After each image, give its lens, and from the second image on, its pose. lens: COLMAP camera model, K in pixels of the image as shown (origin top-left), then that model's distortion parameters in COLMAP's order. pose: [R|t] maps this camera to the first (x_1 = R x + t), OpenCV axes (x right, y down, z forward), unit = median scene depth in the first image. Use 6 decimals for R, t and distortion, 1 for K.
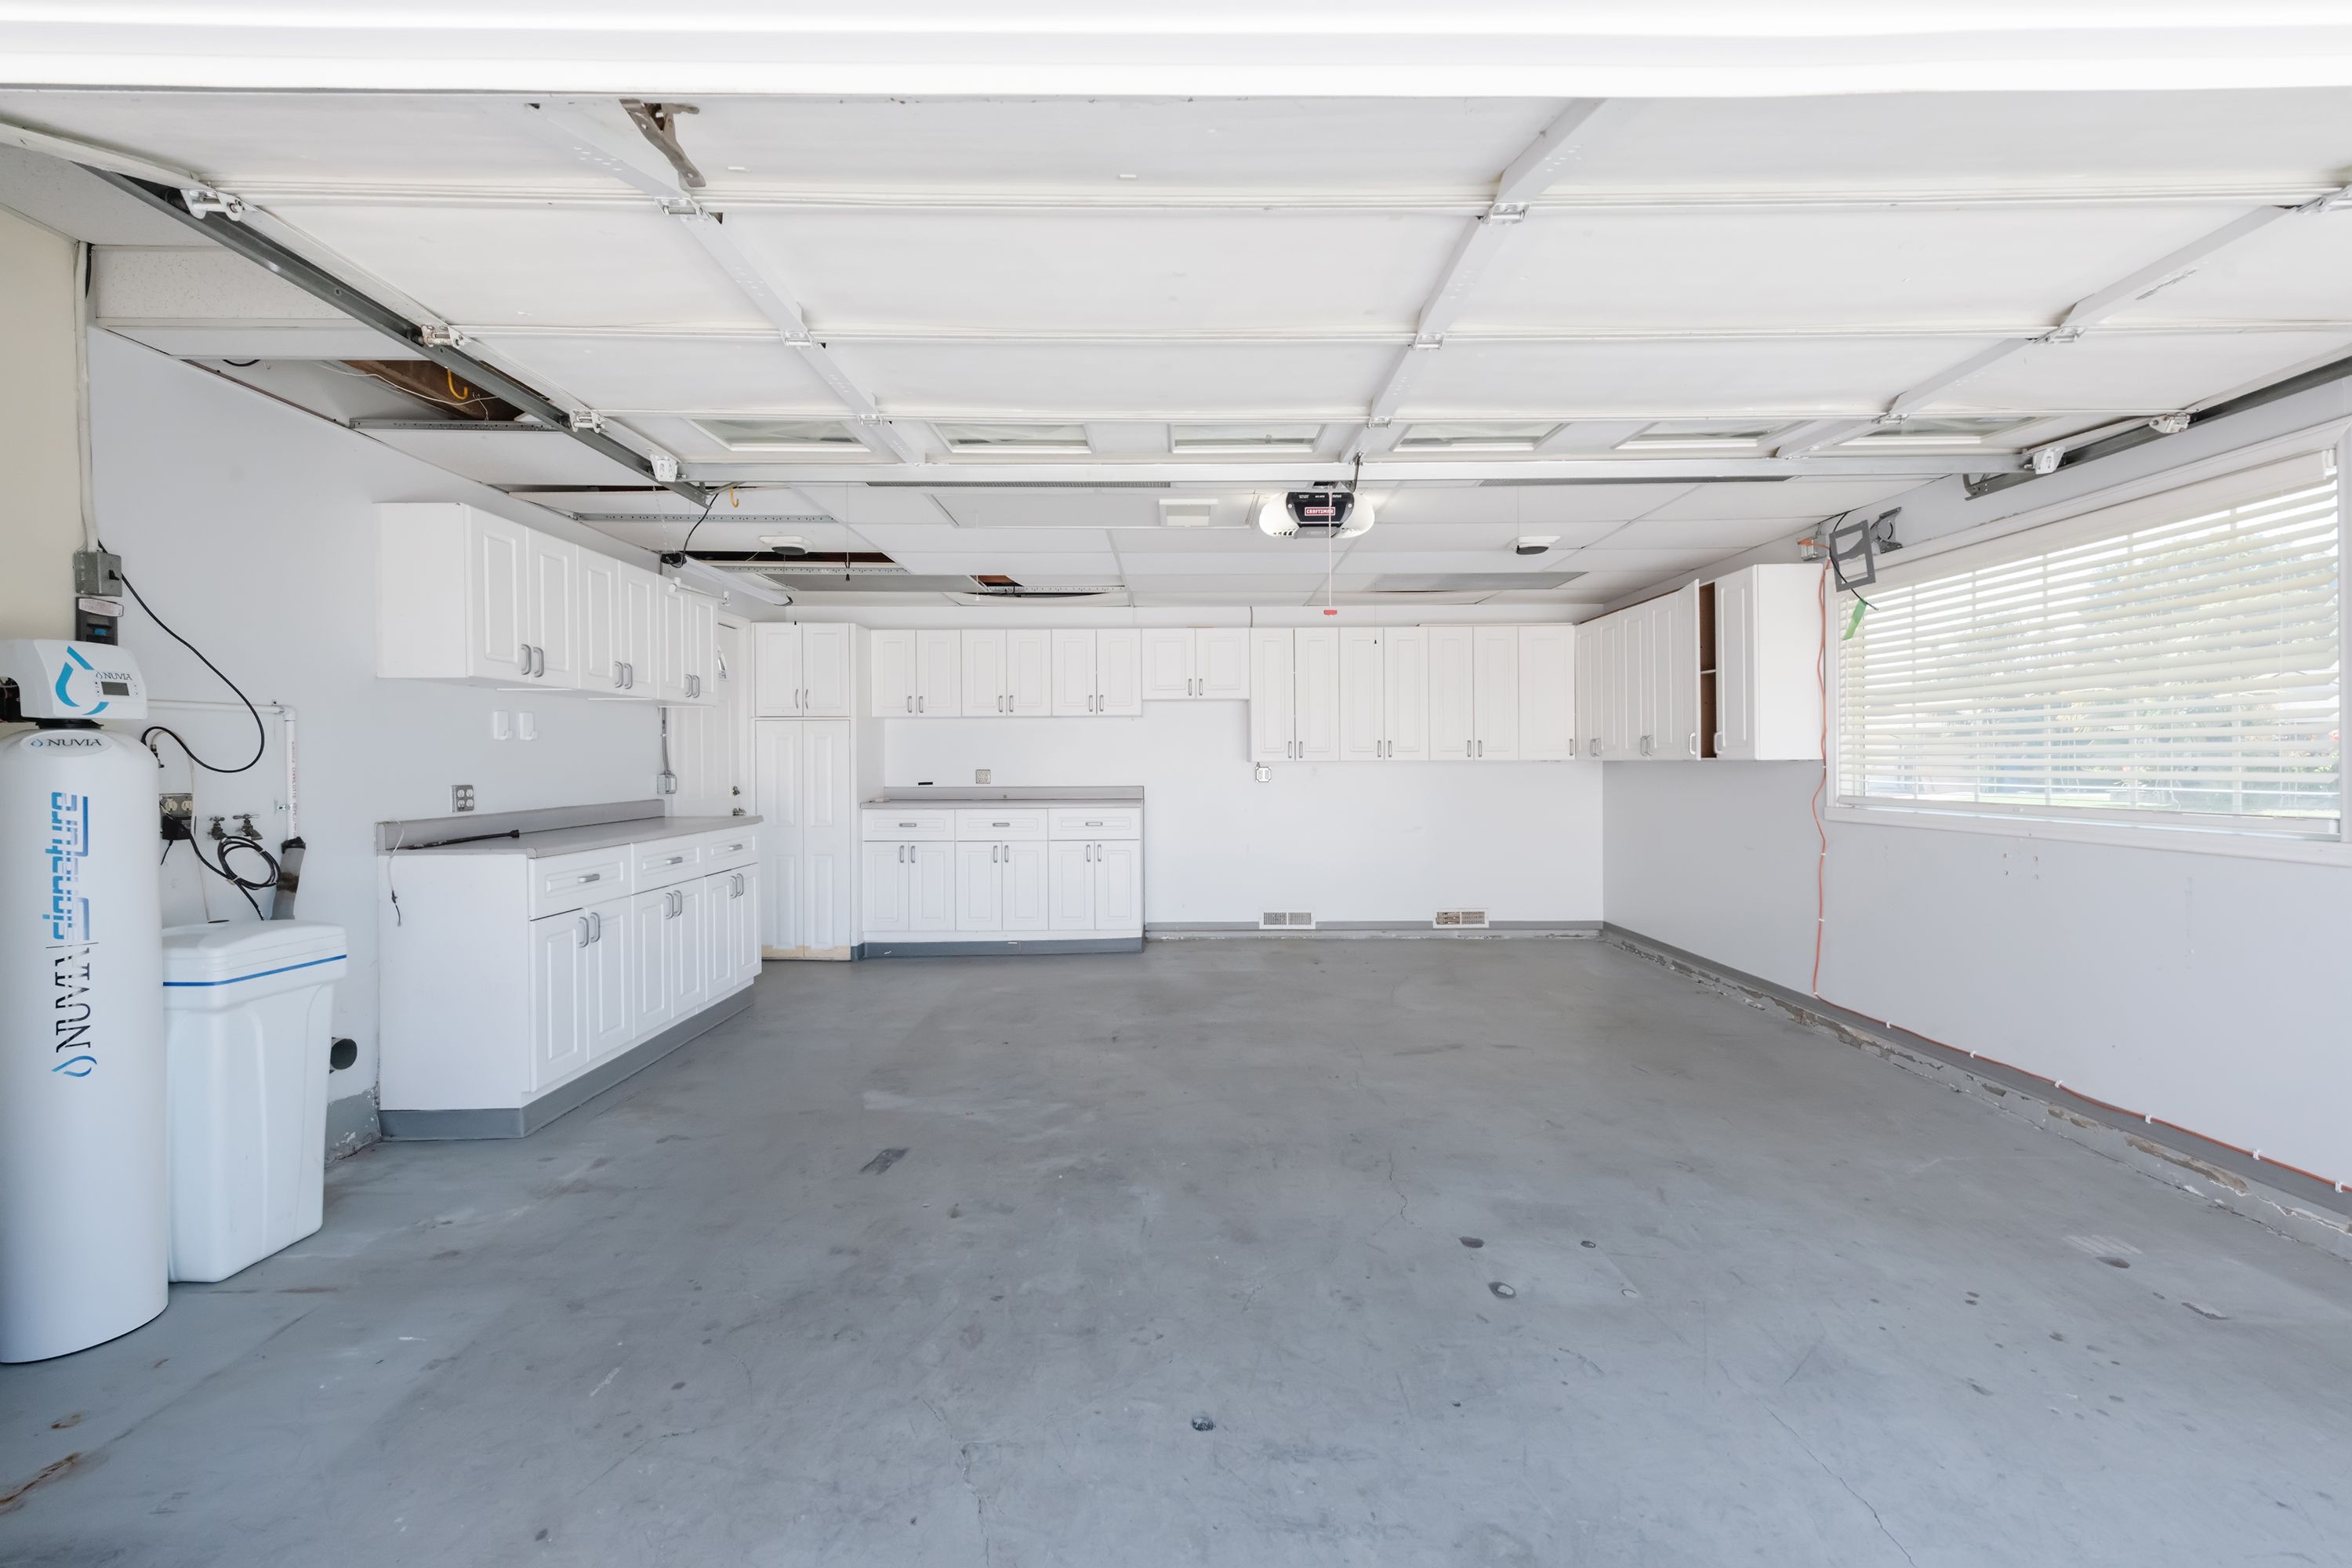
lens RADIAL K [[972.2, 0, 1165.8], [0, 972.2, 764.4], [0, 0, 1]] dist [0.008822, -0.001759]
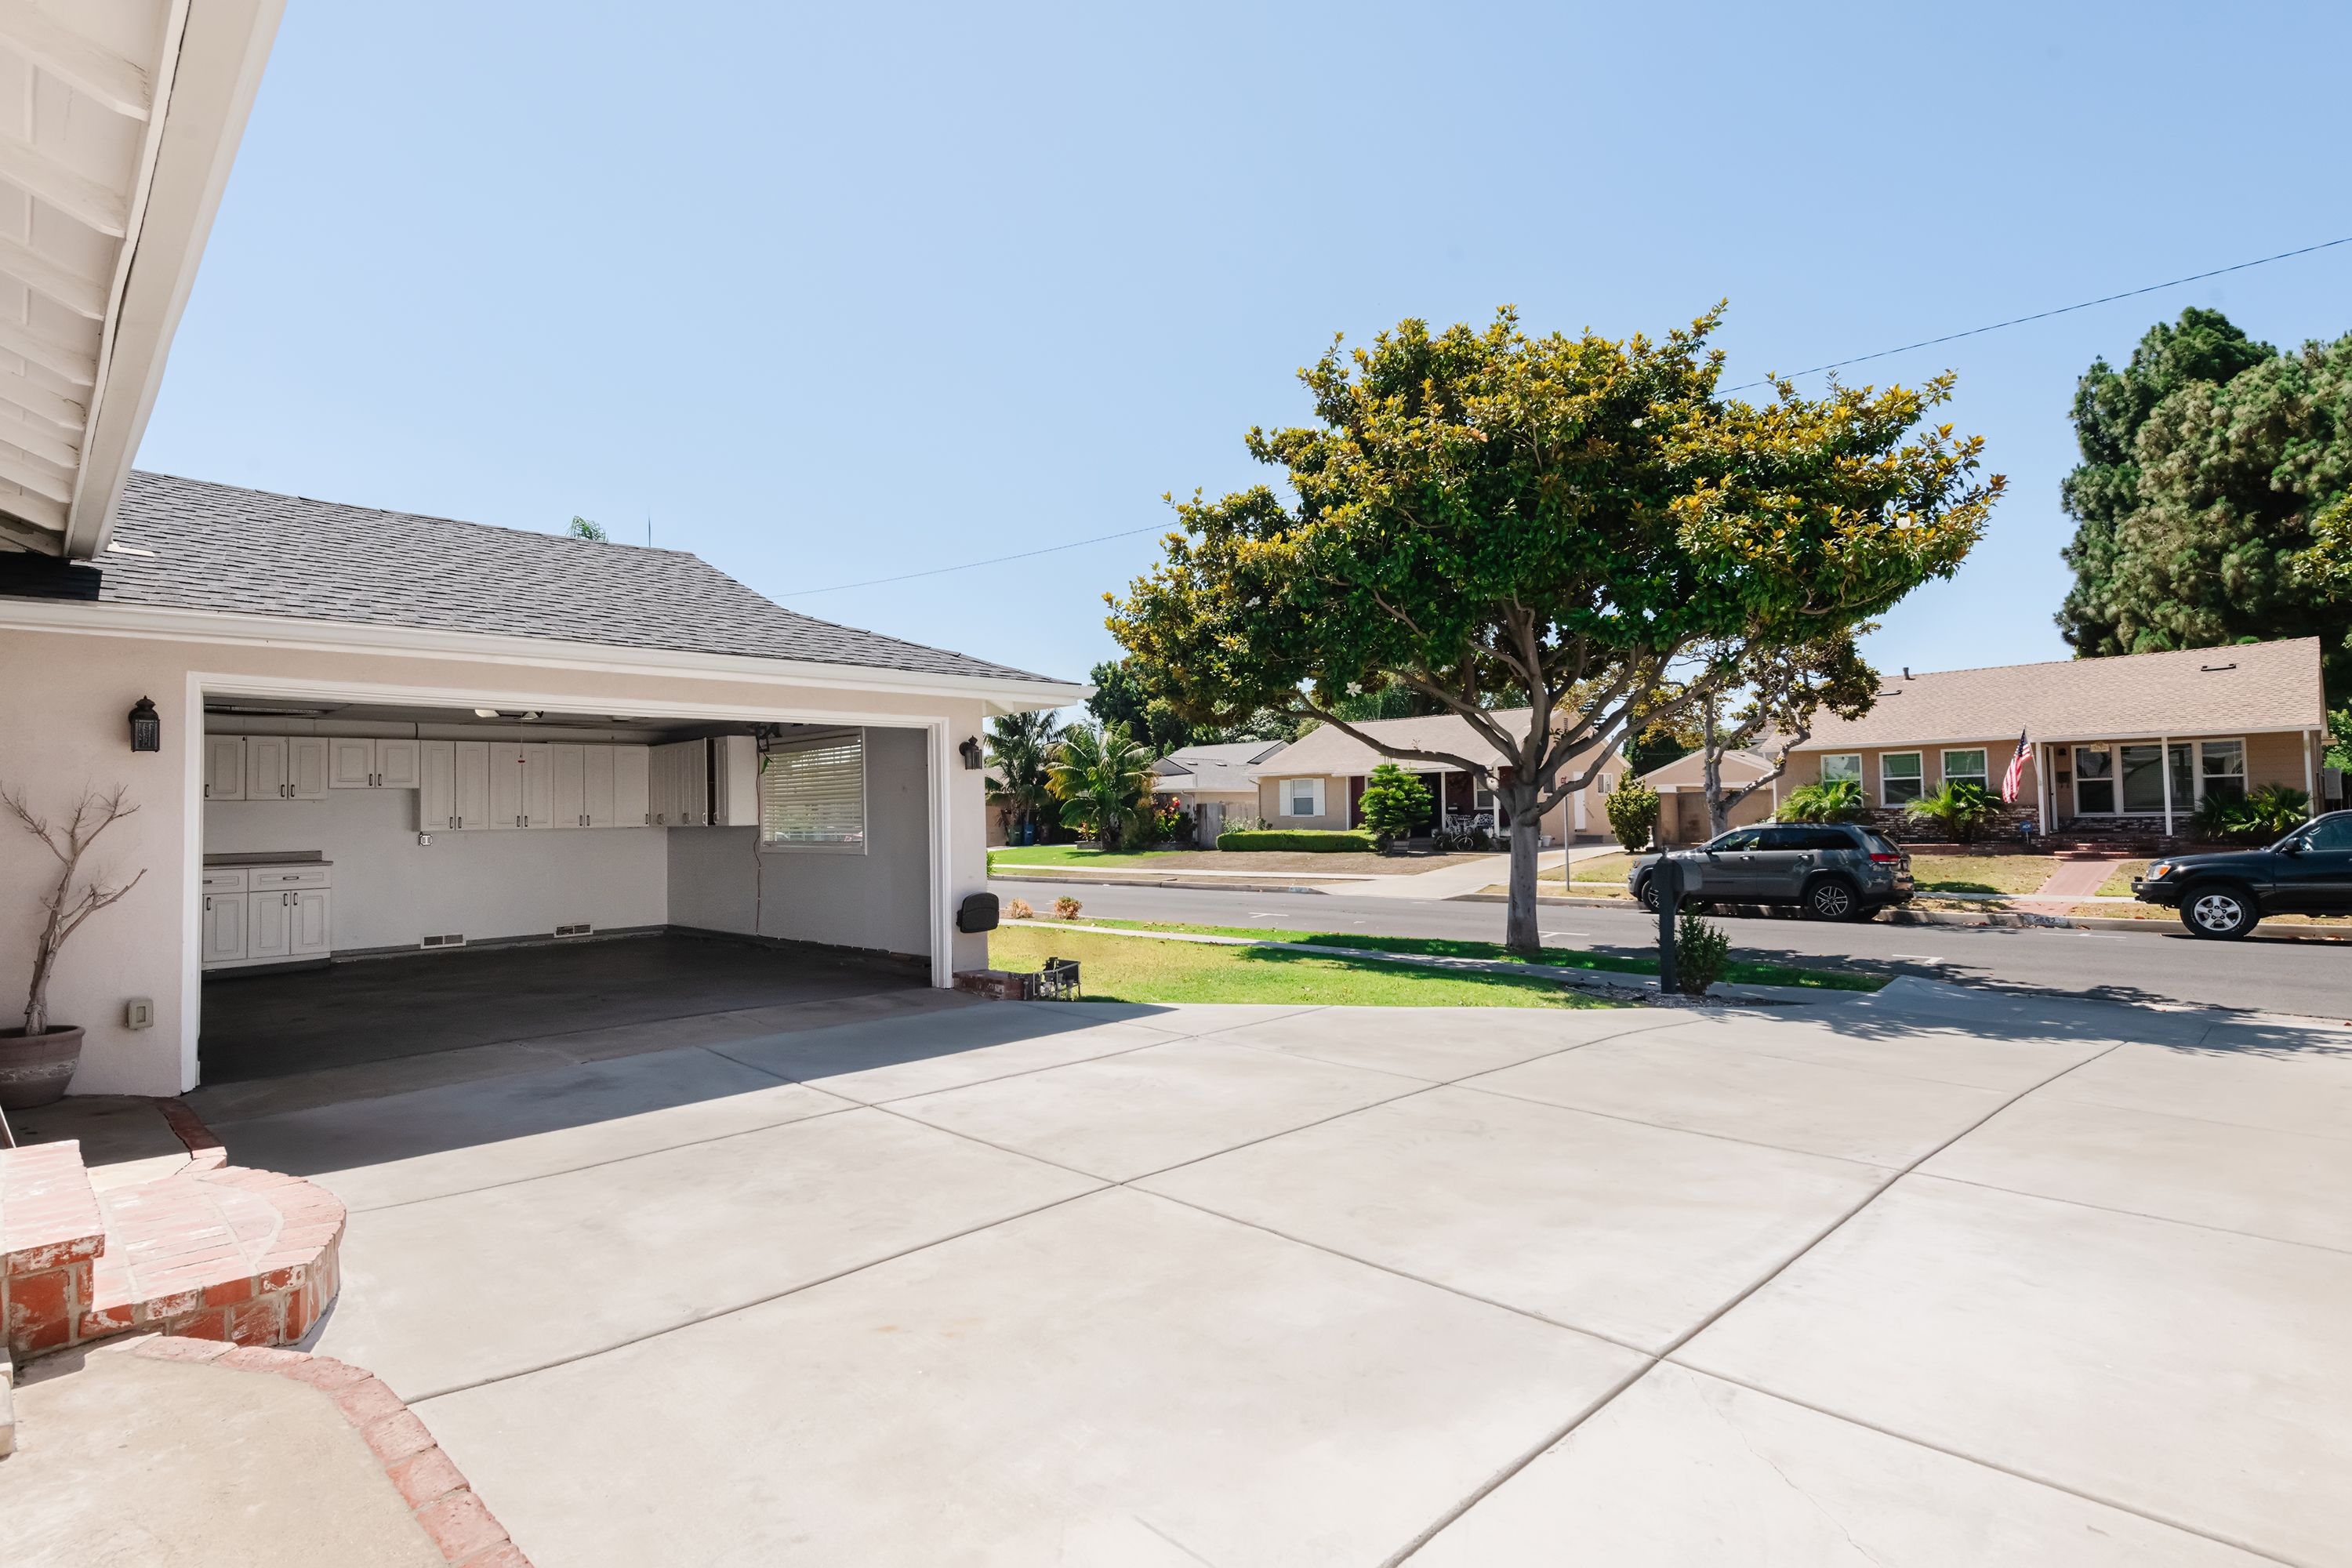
lens RADIAL K [[1177.1, 0, 1185.3], [0, 1177.1, 774.5], [0, 0, 1]] dist [0.018449, -0.003623]
pose [[0.700900, 0.018854, 0.713010, -0.639626], [0.015368, 0.999019, -0.041524, 0.006191], [-0.713094, 0.040062, 0.699923, -1.808876]]
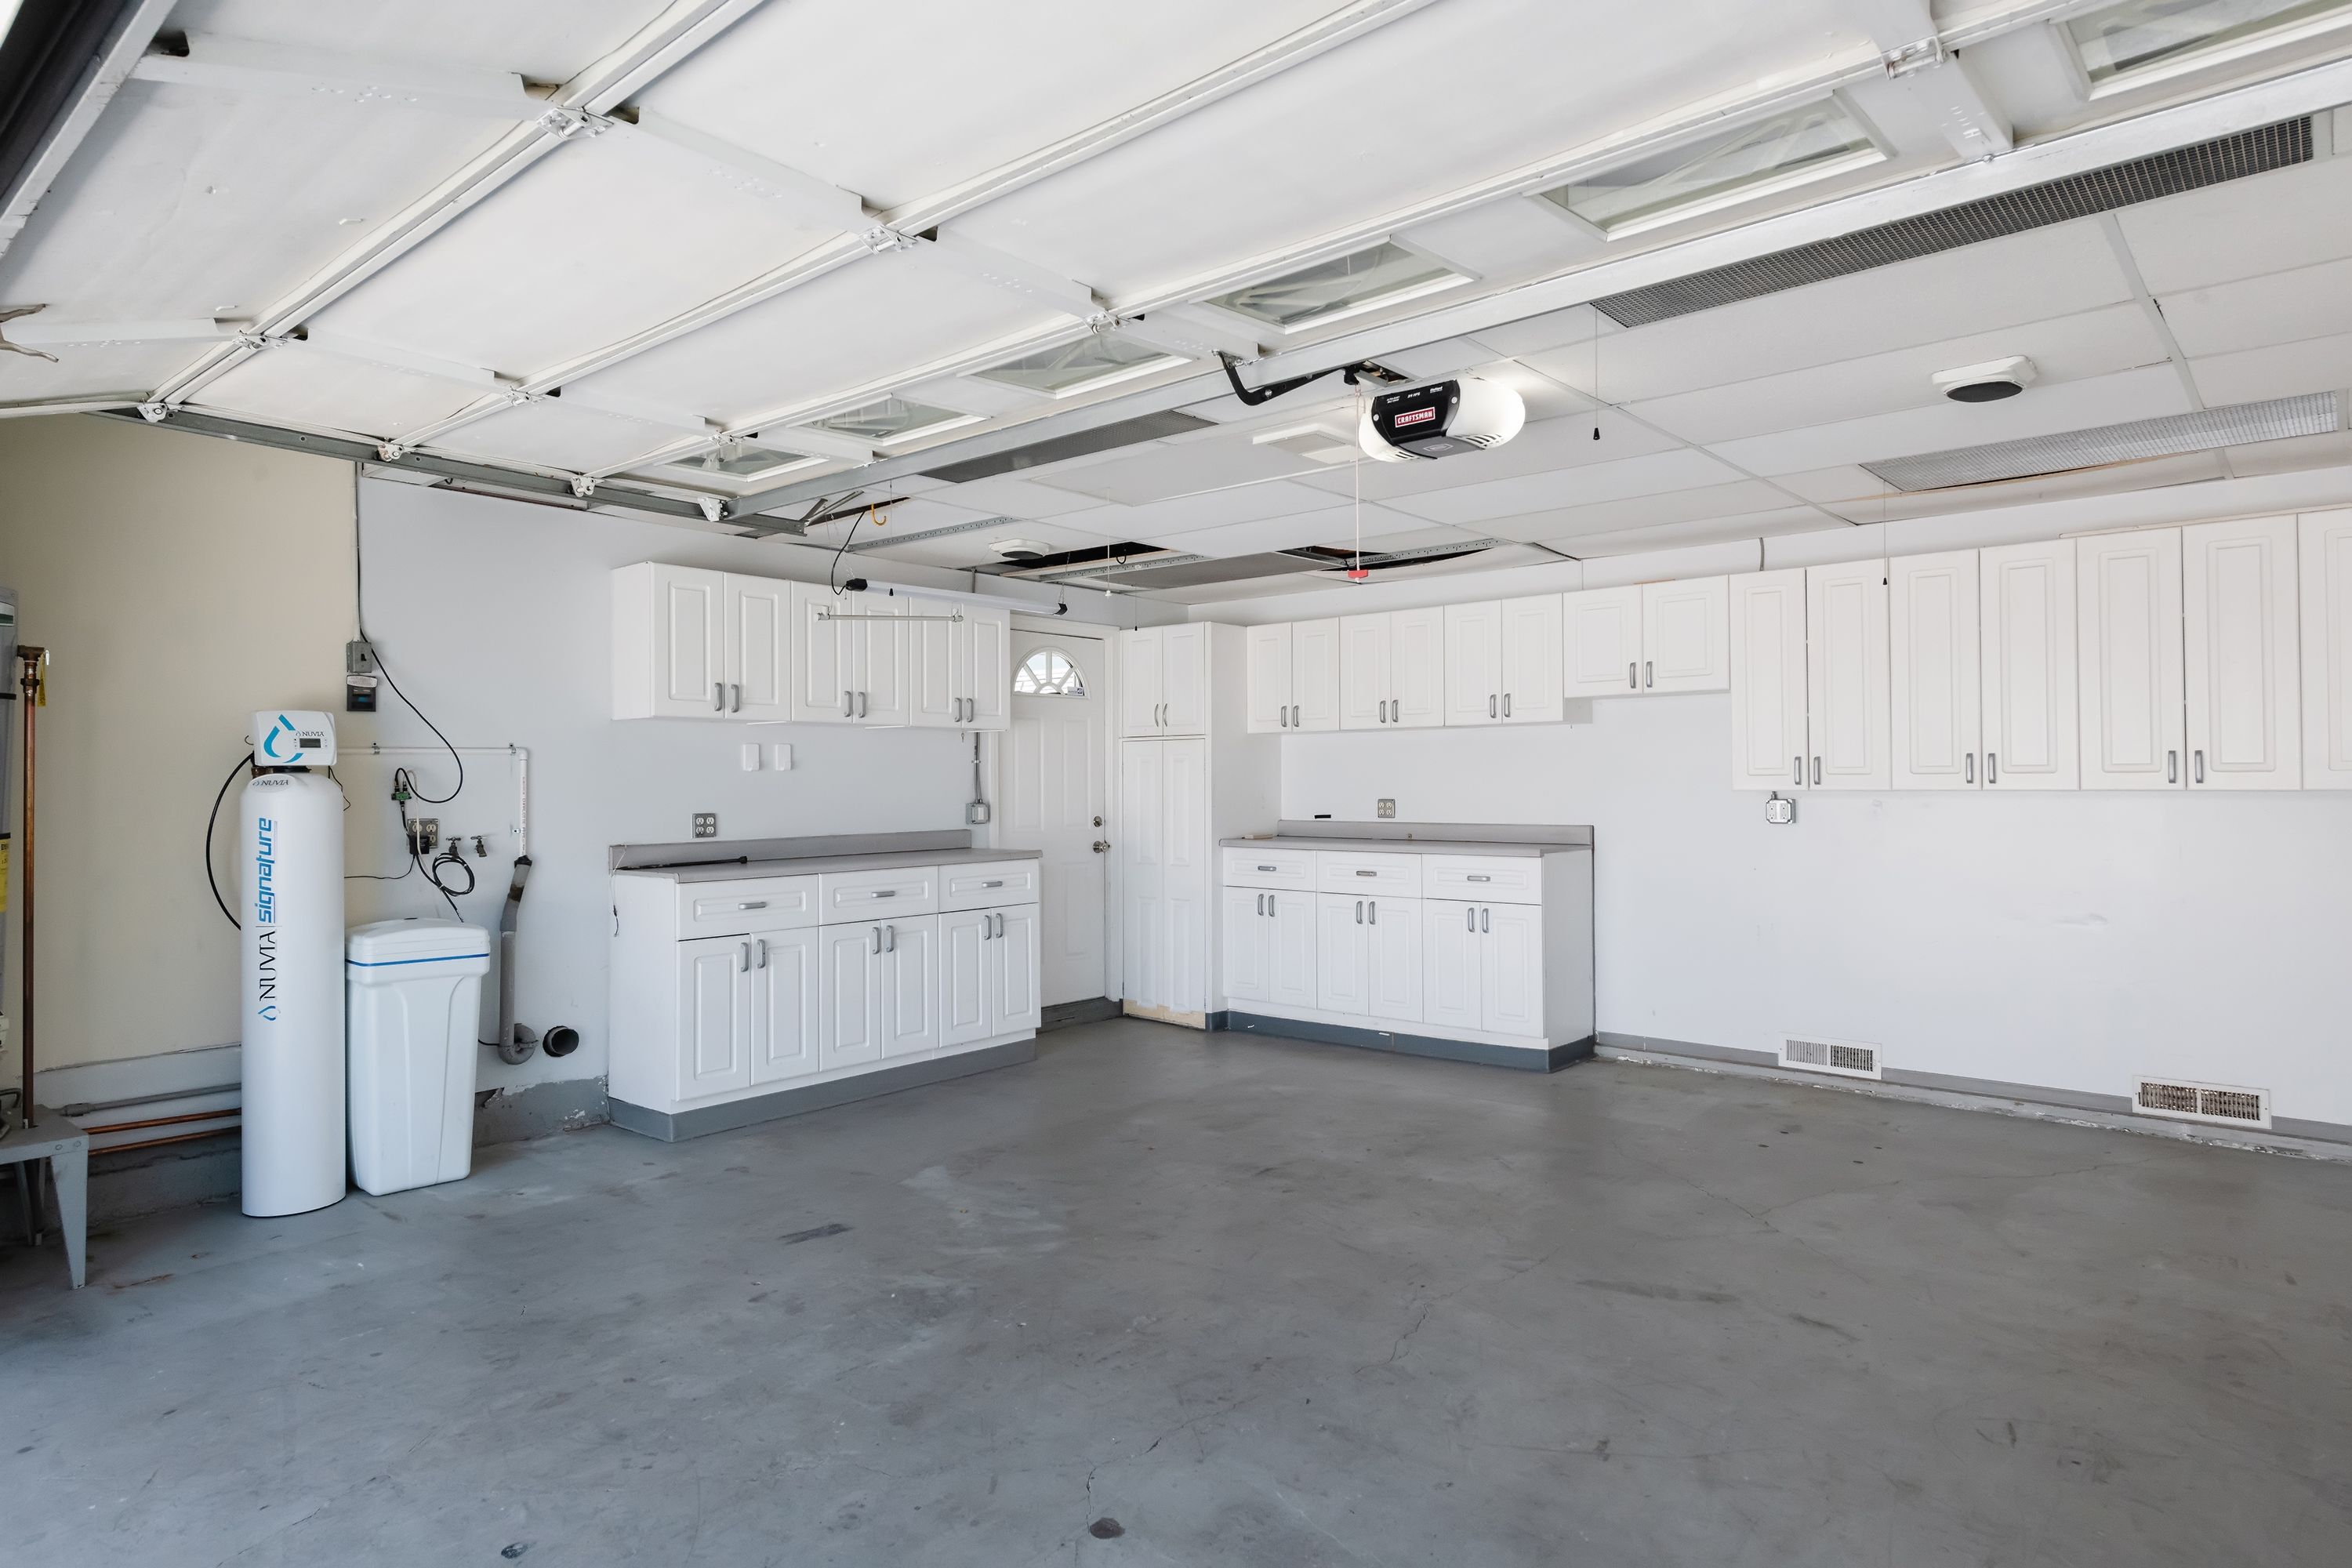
lens RADIAL K [[1309.3, 0, 1172.8], [0, 1309.3, 764.4], [0, 0, 1]] dist [0.021163, -0.008222]
pose [[0.757383, -0.008554, -0.652915, 0.616834], [-0.000845, 0.999901, -0.014080, -0.012815], [0.652971, 0.011216, 0.757300, 0.224554]]
